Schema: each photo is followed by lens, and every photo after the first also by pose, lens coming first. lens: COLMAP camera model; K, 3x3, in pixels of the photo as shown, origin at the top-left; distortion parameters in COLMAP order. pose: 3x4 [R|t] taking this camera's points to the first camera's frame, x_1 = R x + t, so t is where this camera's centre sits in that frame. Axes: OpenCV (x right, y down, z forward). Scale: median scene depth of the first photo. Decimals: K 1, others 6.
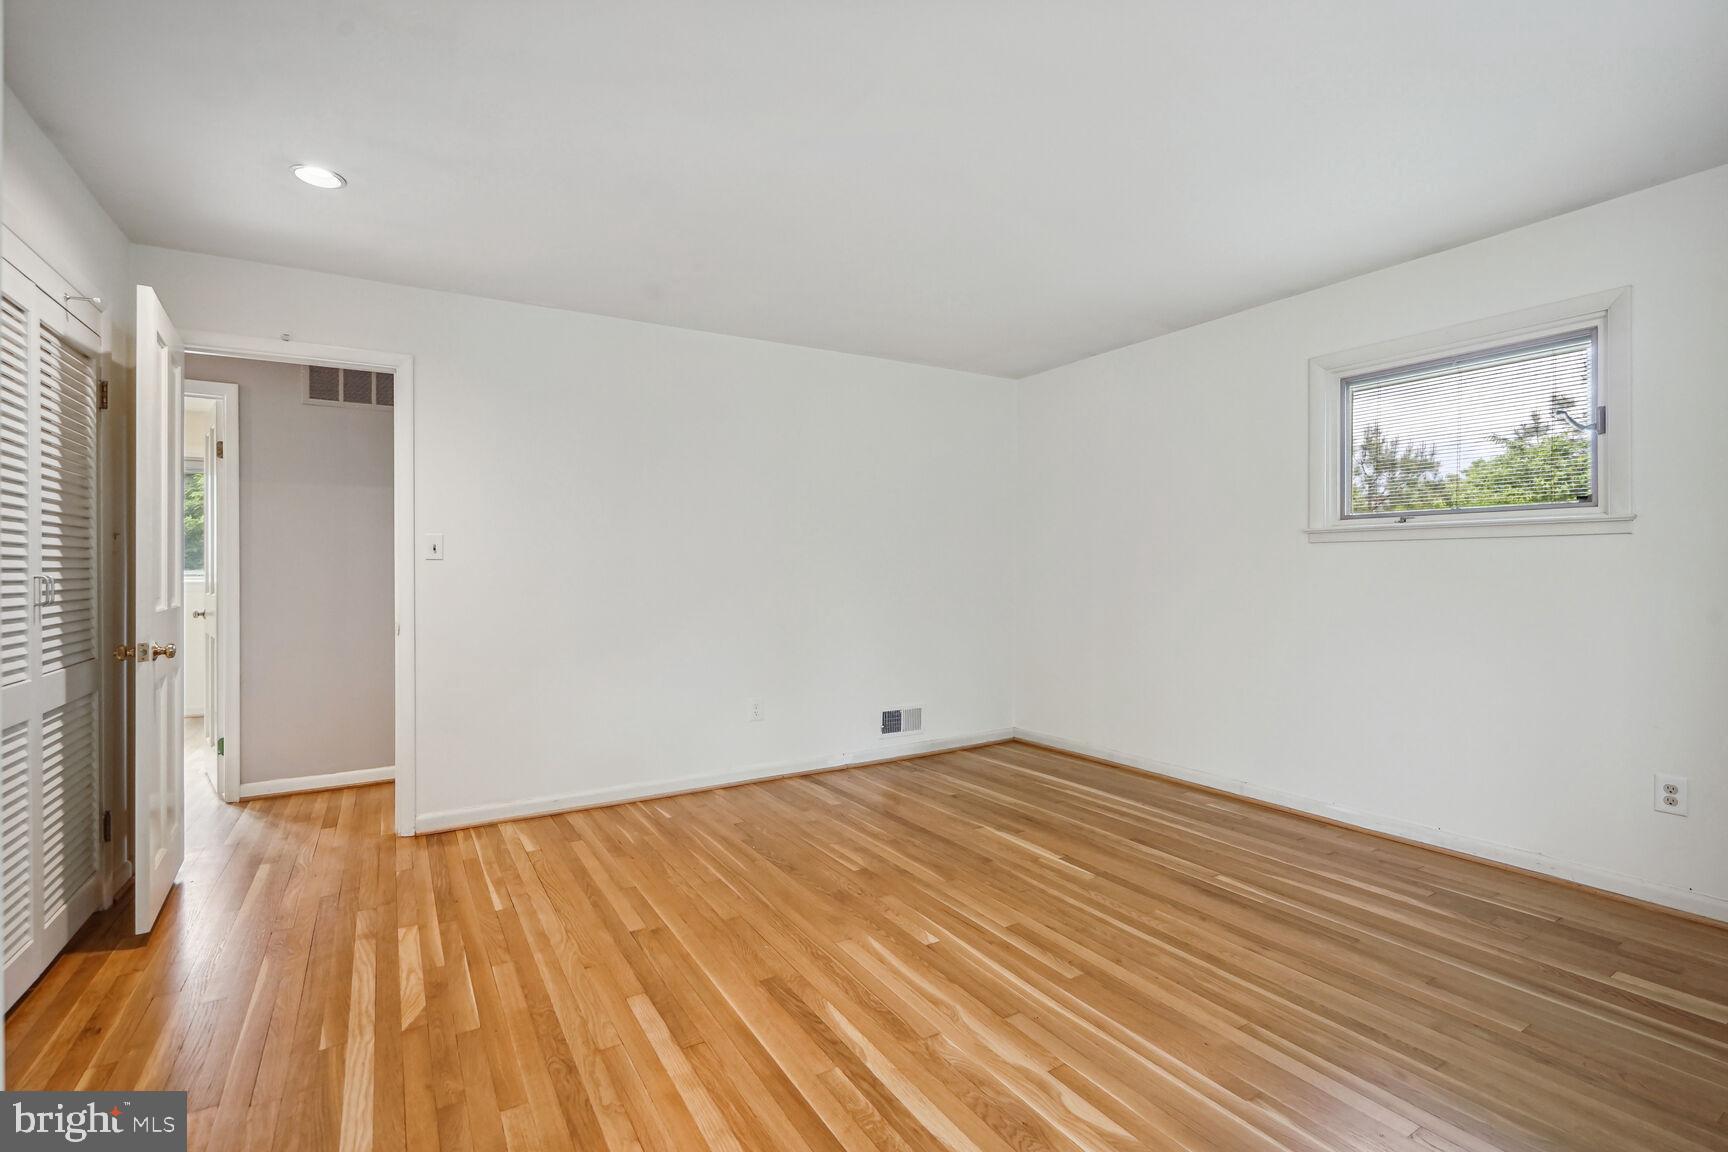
lens RADIAL K [[791.6, 0, 869.1], [0, 791.6, 570.9], [0, 0, 1]] dist [-0.022405, 0.000201]
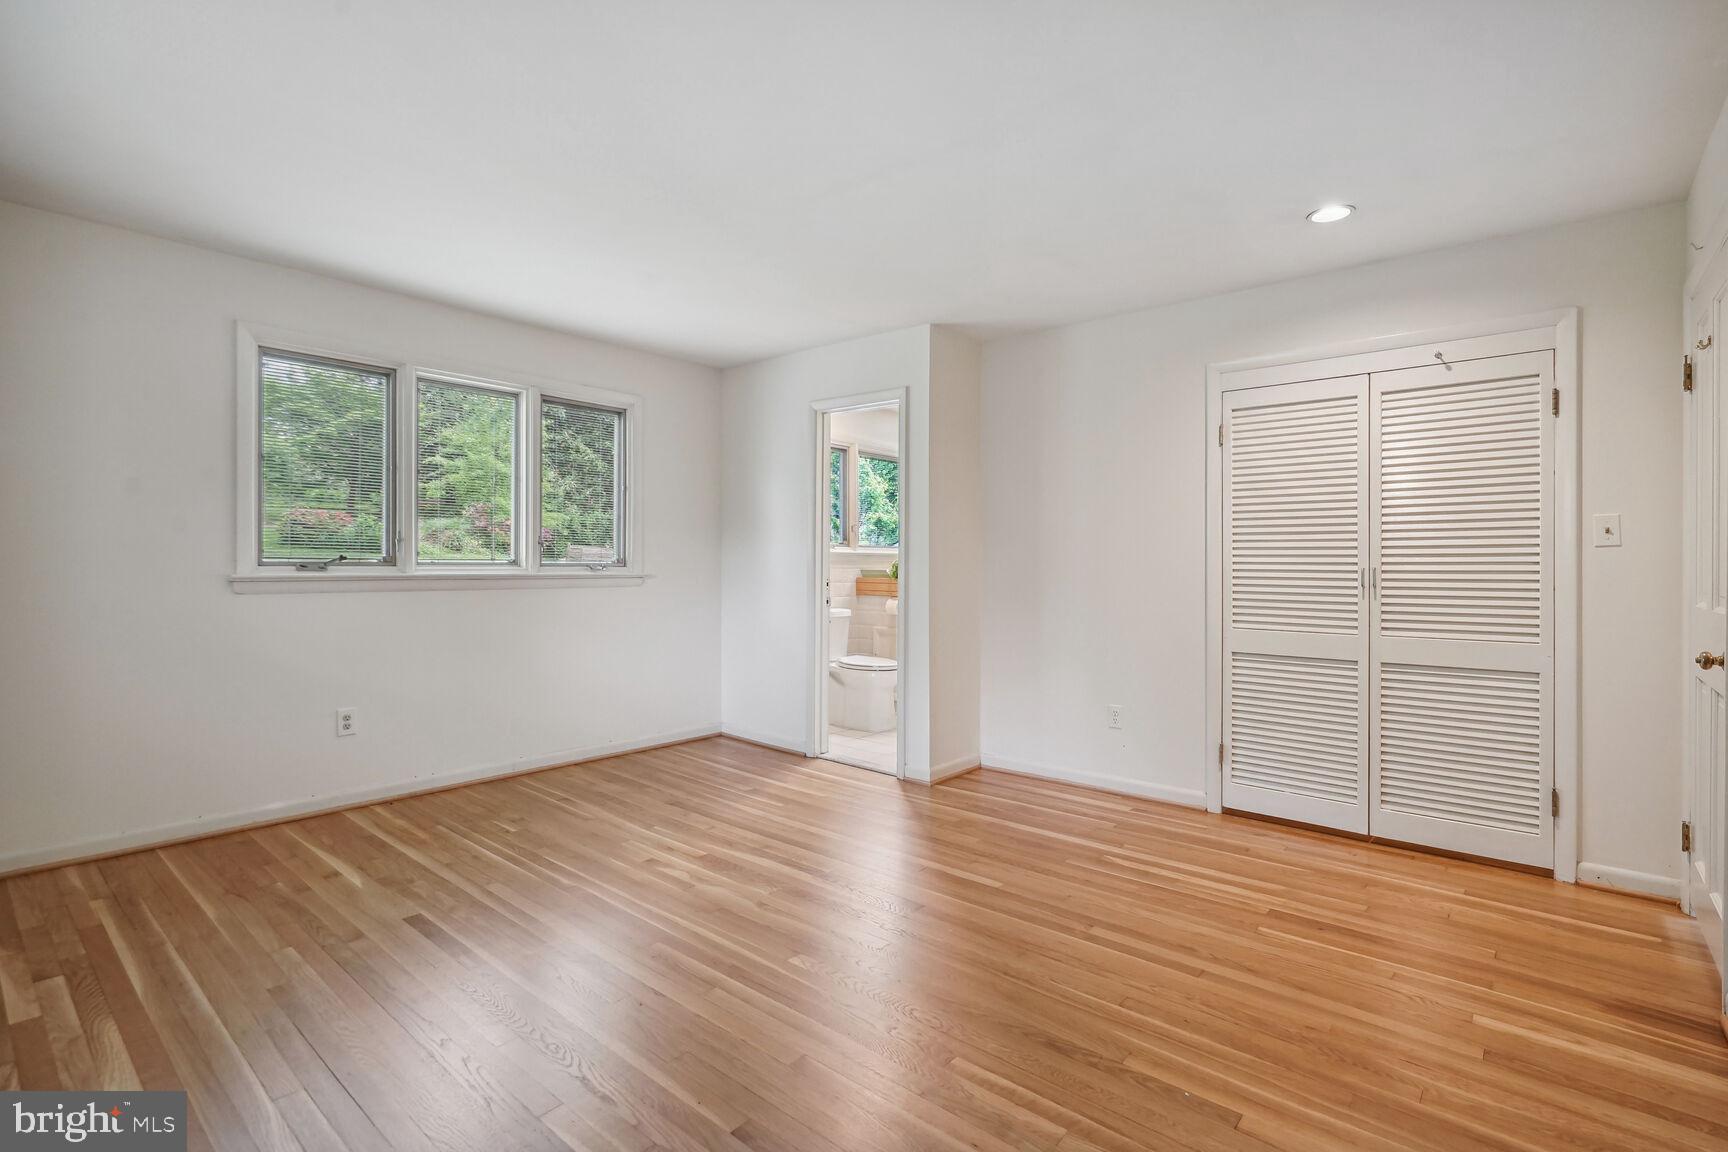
lens RADIAL K [[791.6, 0, 869.1], [0, 791.6, 570.9], [0, 0, 1]] dist [-0.022405, 0.000201]
pose [[-0.949457, 0.001337, -0.313895, 0.281425], [0.000514, 0.999996, 0.002704, 0.004335], [0.313897, 0.002406, -0.949454, 1.870835]]
